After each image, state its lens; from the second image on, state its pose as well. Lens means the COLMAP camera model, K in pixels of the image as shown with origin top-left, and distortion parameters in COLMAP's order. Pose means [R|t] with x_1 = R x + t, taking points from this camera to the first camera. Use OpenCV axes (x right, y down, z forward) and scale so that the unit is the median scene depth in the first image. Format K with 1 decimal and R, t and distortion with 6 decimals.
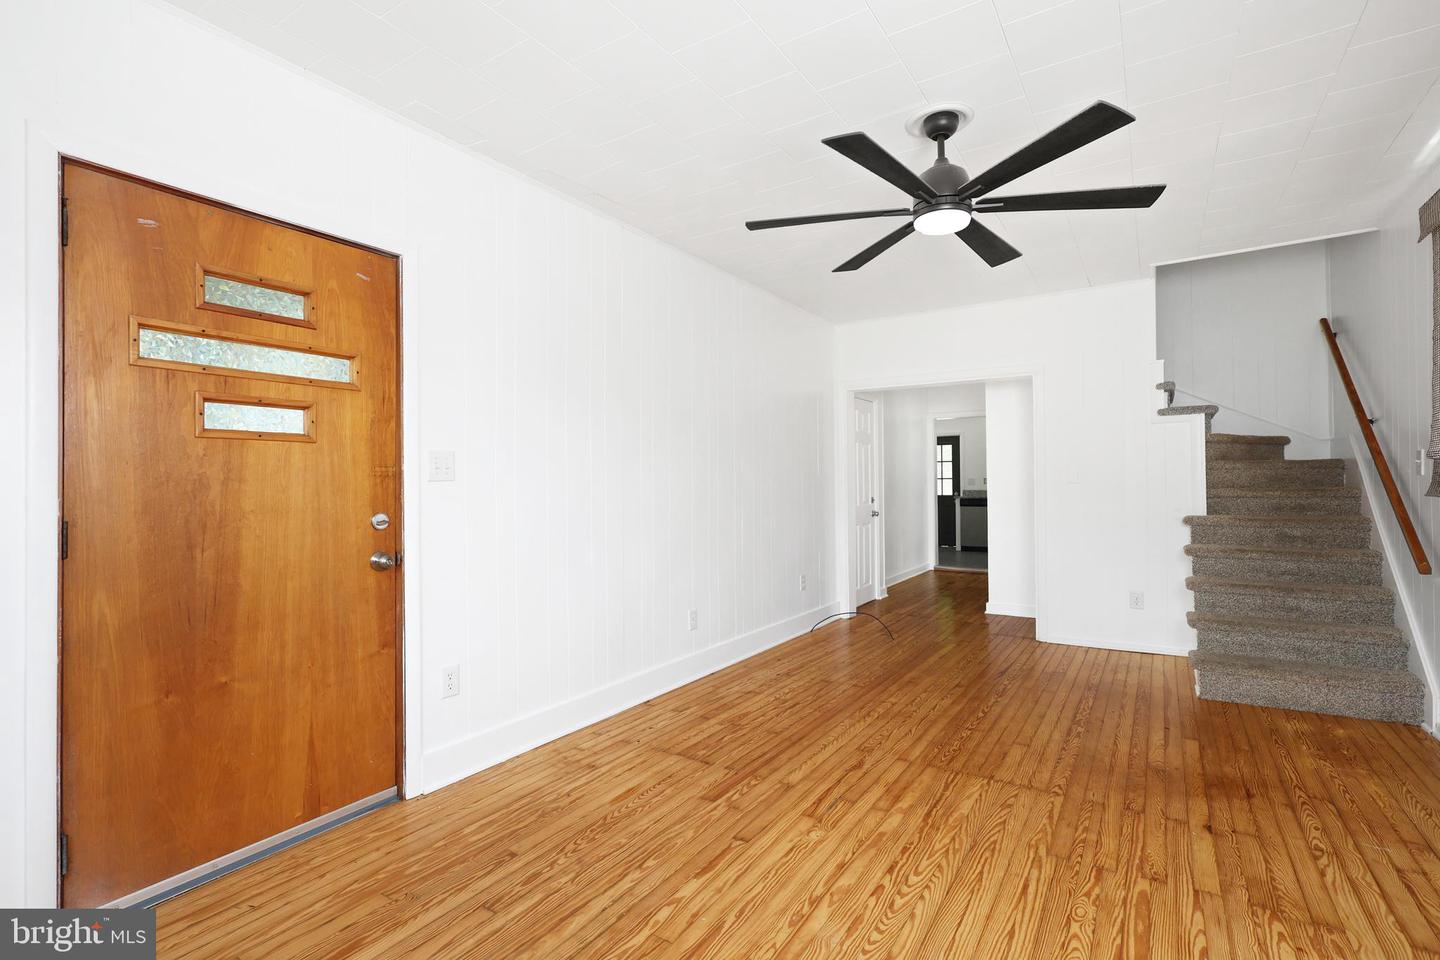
lens RADIAL K [[669.0, 0, 721.9], [0, 669.0, 480.1], [0, 0, 1]] dist [-0.000486, 0.000870]
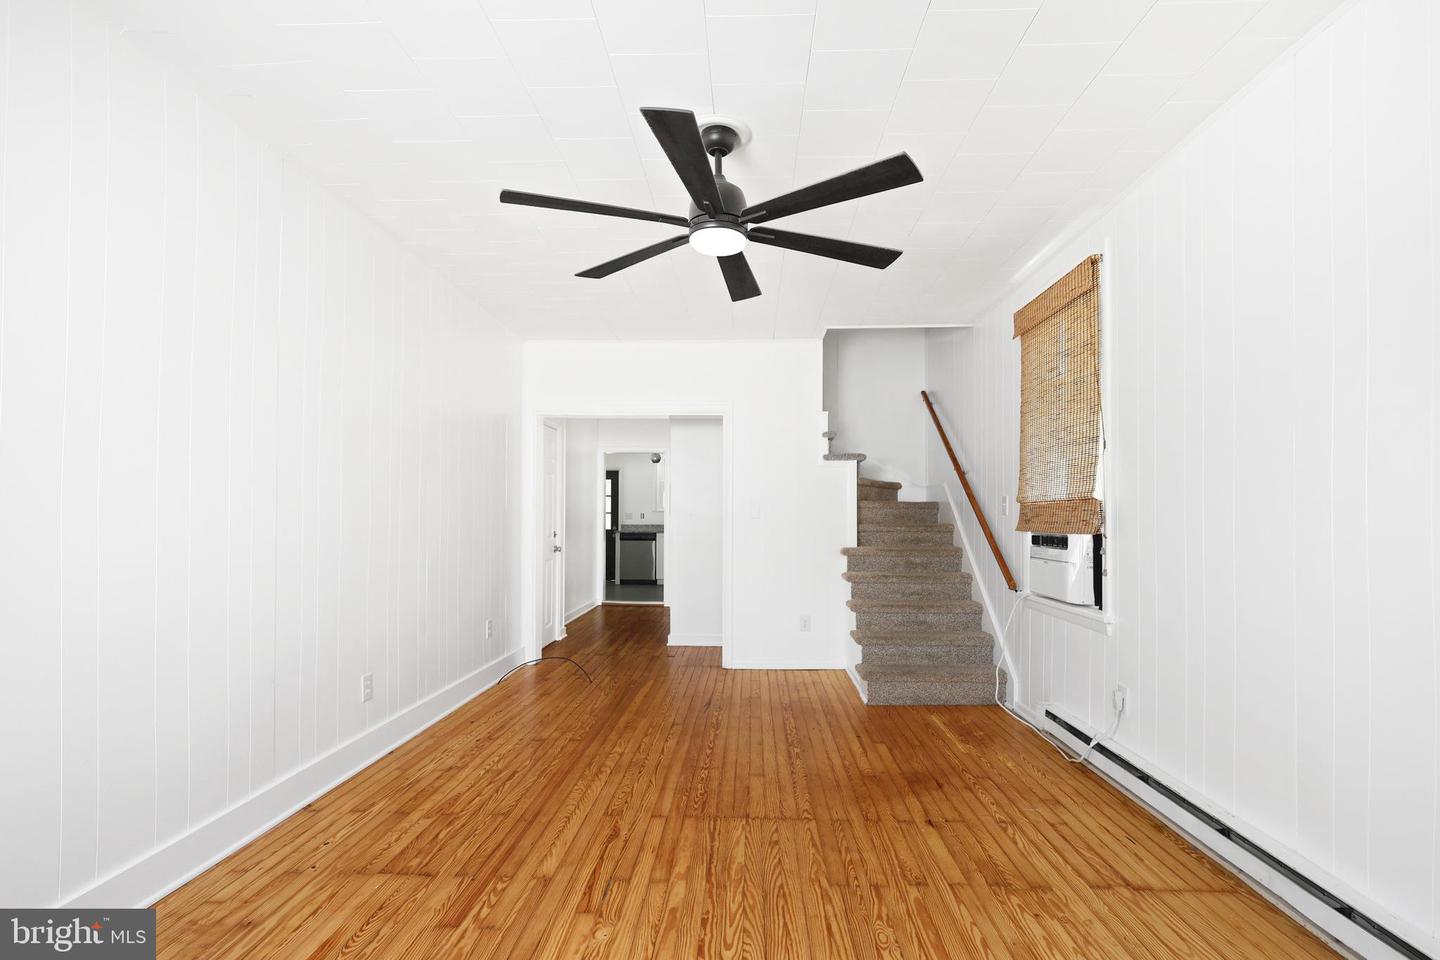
lens RADIAL K [[677.3, 0, 724.7], [0, 677.3, 511.3], [0, 0, 1]] dist [0.000337, 0.001127]
pose [[0.858352, 0.016163, 0.512807, -0.148937], [-0.013944, 0.999869, -0.008175, 0.005038], [-0.512872, -0.000134, 0.858465, 0.167072]]
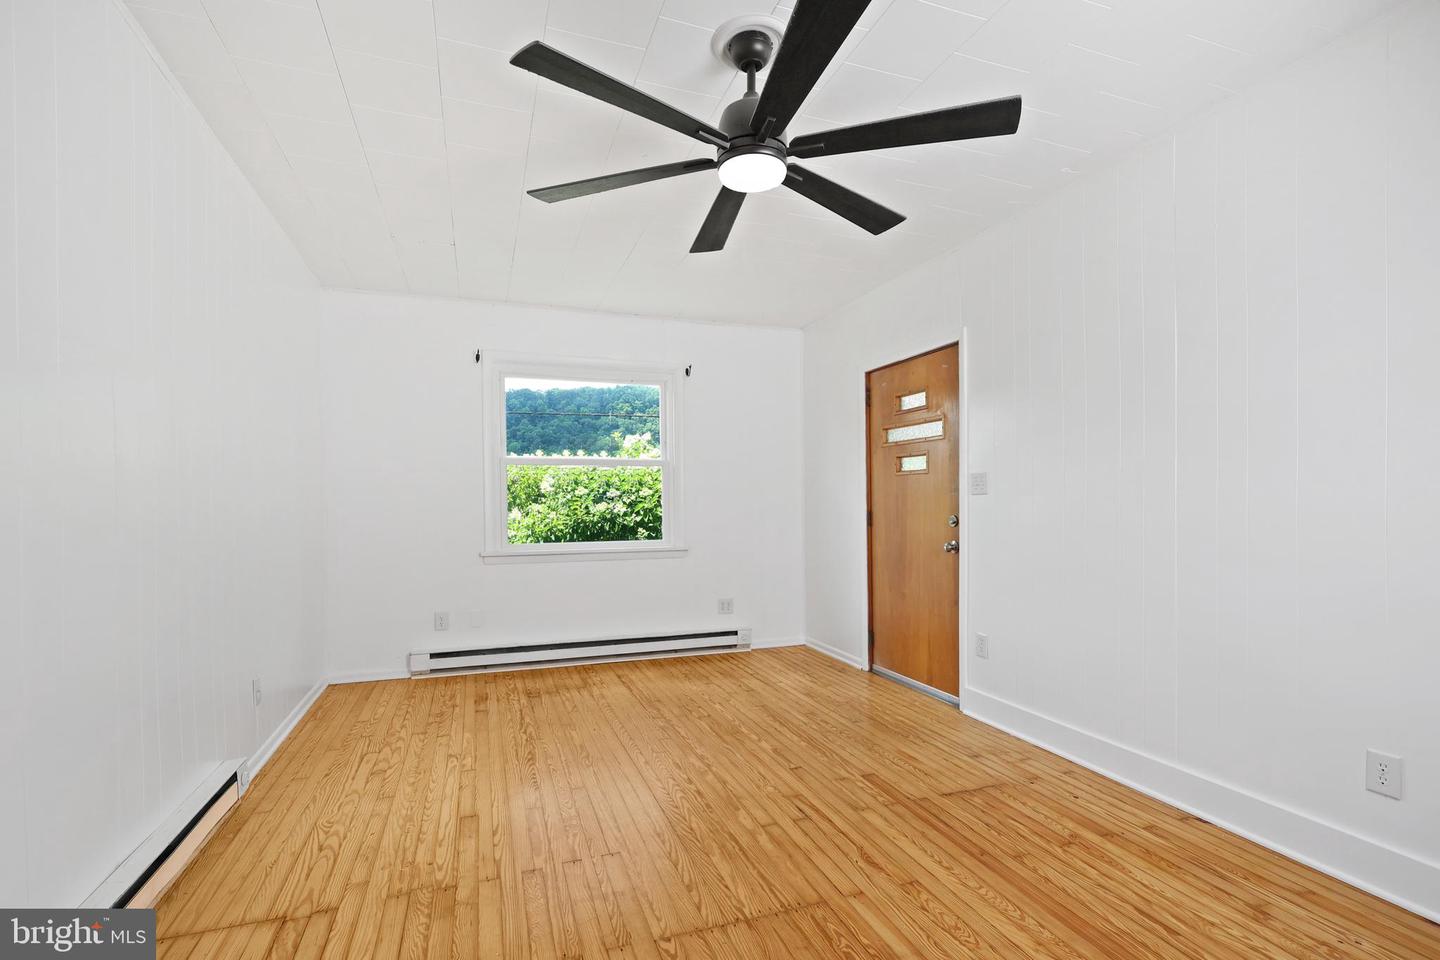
lens RADIAL K [[680.0, 0, 723.9], [0, 680.0, 512.1], [0, 0, 1]] dist [0.000370, 0.000248]
pose [[-0.602907, 0.024830, -0.797425, 1.004641], [0.016607, 0.999690, 0.018572, 0.003306], [0.797639, -0.002046, -0.603132, 1.453630]]
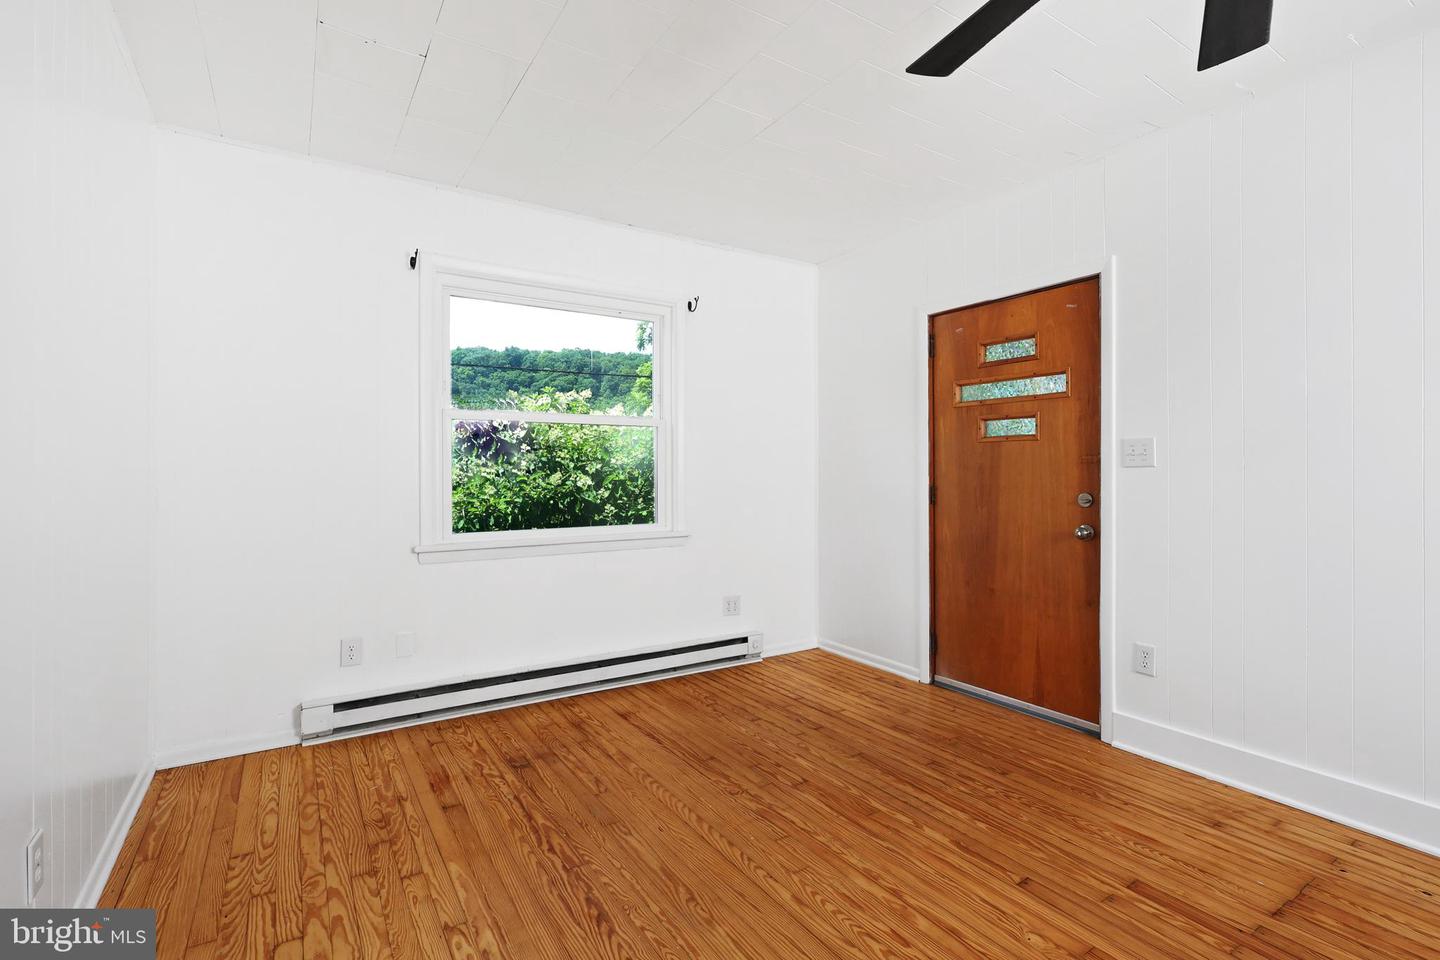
lens RADIAL K [[674.1, 0, 728.3], [0, 674.1, 473.1], [0, 0, 1]] dist [0.000665, 0.000430]
pose [[-0.405496, 0.012089, -0.914017, 0.837417], [0.010307, 0.999909, 0.008653, -0.004590], [0.914039, -0.005912, -0.405584, 0.862070]]
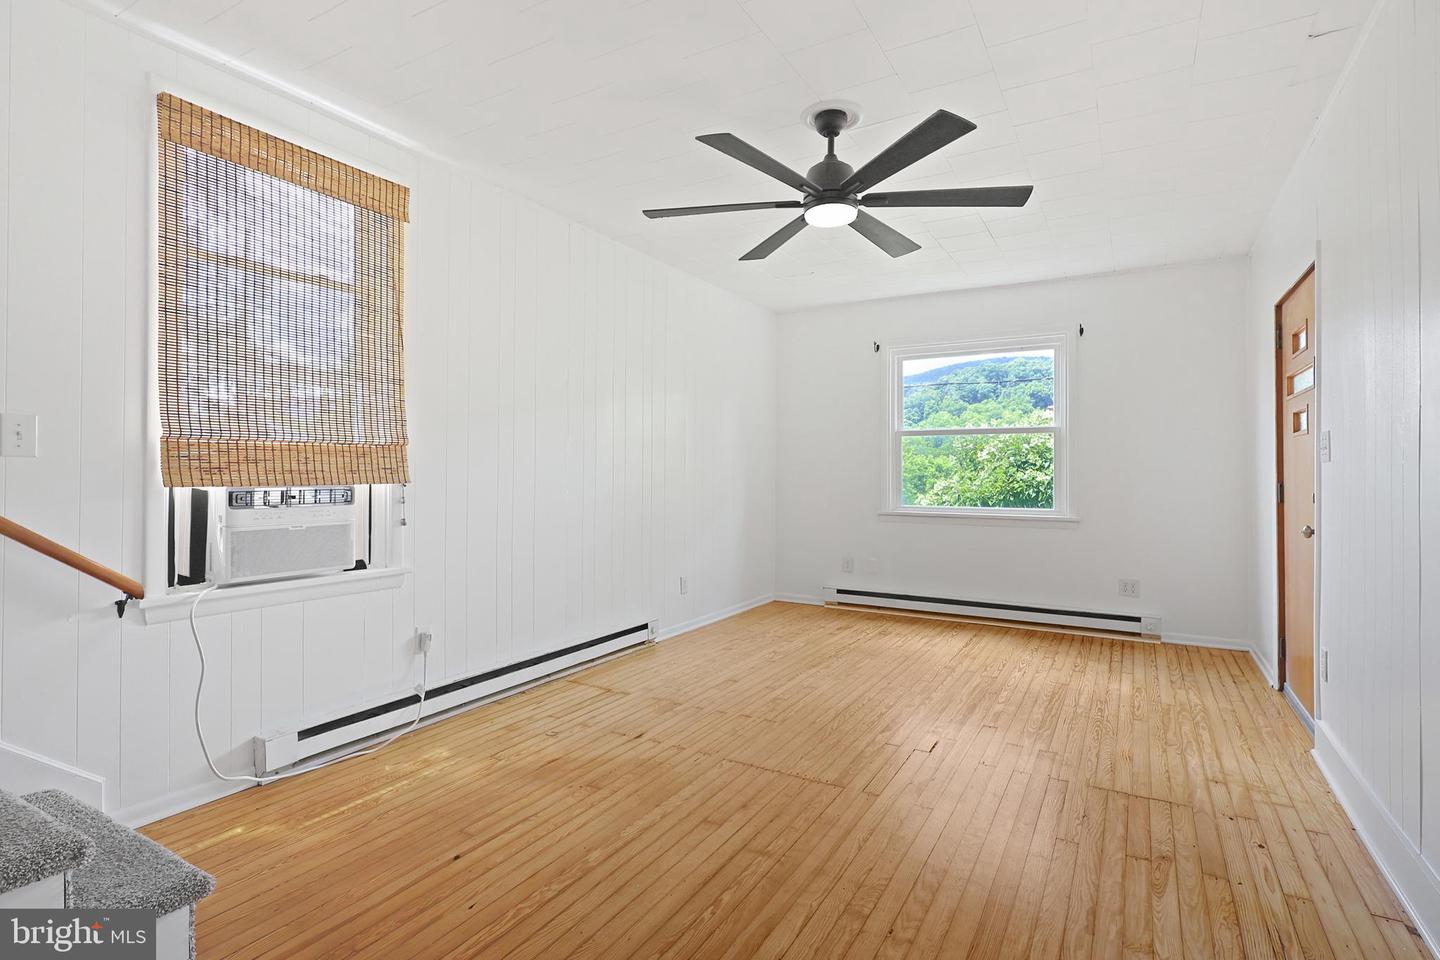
lens RADIAL K [[711.6, 0, 720.2], [0, 711.6, 471.2], [0, 0, 1]] dist [-0.000574, 0.000331]
pose [[-0.998927, 0.006092, -0.045900, 0.551783], [0.006334, 0.999967, -0.005113, 0.015359], [0.045867, -0.005399, -0.998933, 2.081829]]
